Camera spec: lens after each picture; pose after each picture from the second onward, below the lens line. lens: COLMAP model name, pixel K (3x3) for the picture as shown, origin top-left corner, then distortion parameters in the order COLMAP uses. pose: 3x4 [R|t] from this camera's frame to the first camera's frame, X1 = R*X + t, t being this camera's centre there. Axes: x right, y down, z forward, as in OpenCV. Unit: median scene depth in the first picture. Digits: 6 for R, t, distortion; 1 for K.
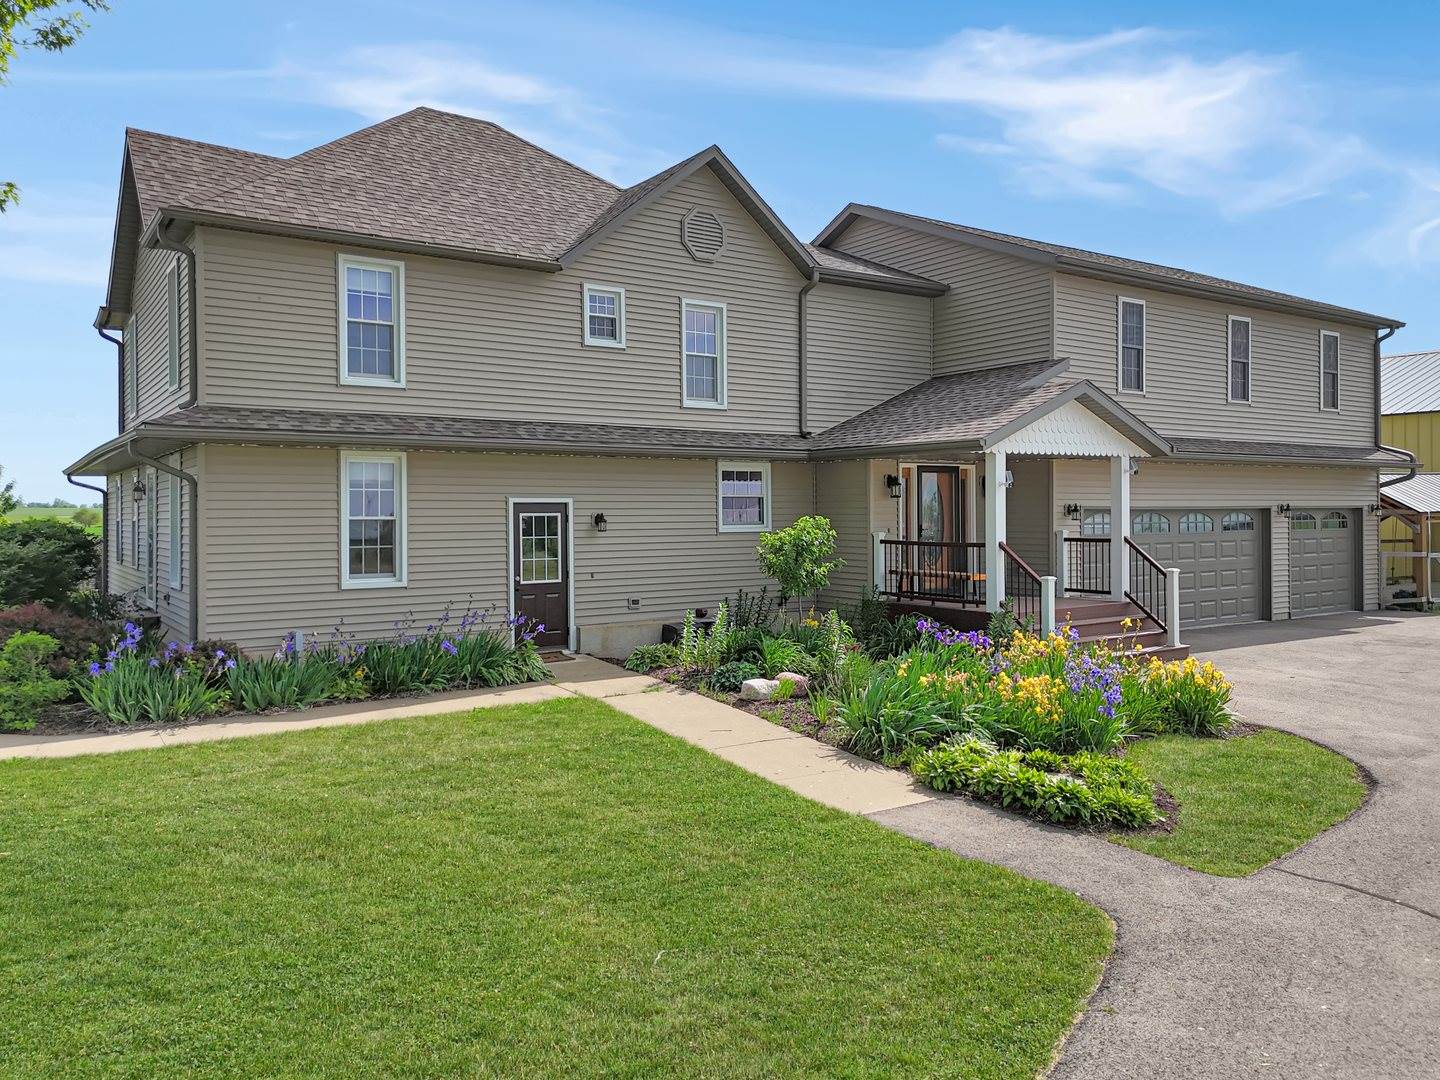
lens RADIAL K [[1078.3, 0, 722.1], [0, 1078.3, 539.4], [0, 0, 1]] dist [0.070233, -0.064278]
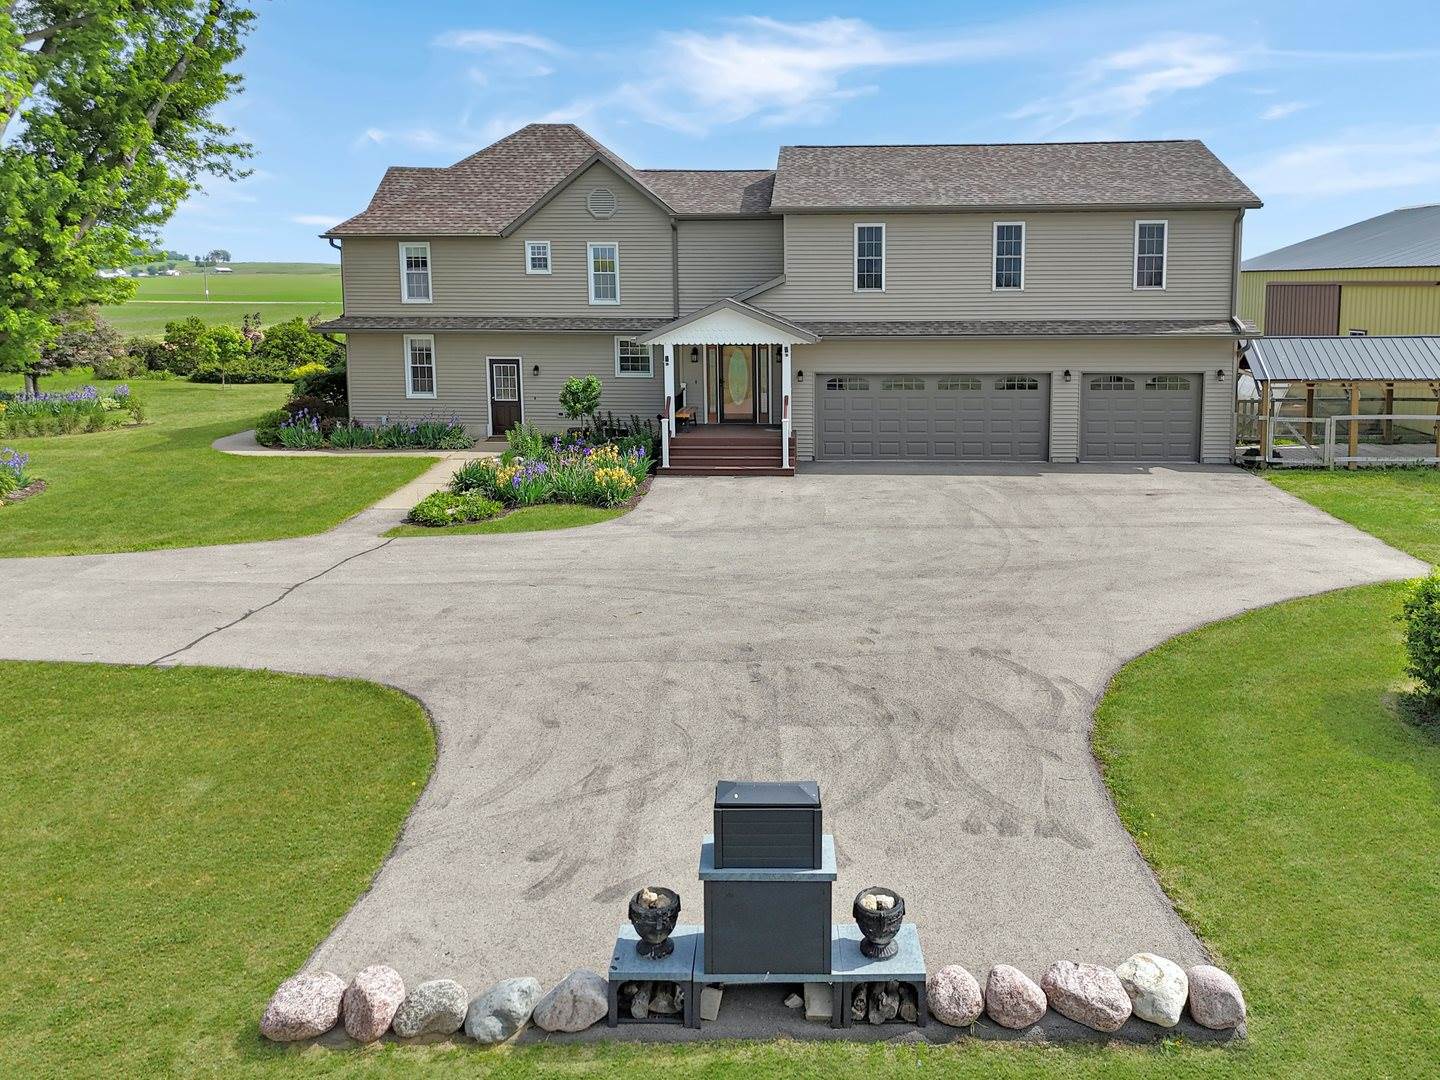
lens RADIAL K [[1078.3, 0, 722.1], [0, 1078.3, 539.4], [0, 0, 1]] dist [0.070233, -0.064278]
pose [[0.795198, 0.145494, -0.588635, 1.314125], [-0.019911, 0.976527, 0.214471, -0.140150], [0.606023, -0.158827, 0.779430, -0.337387]]
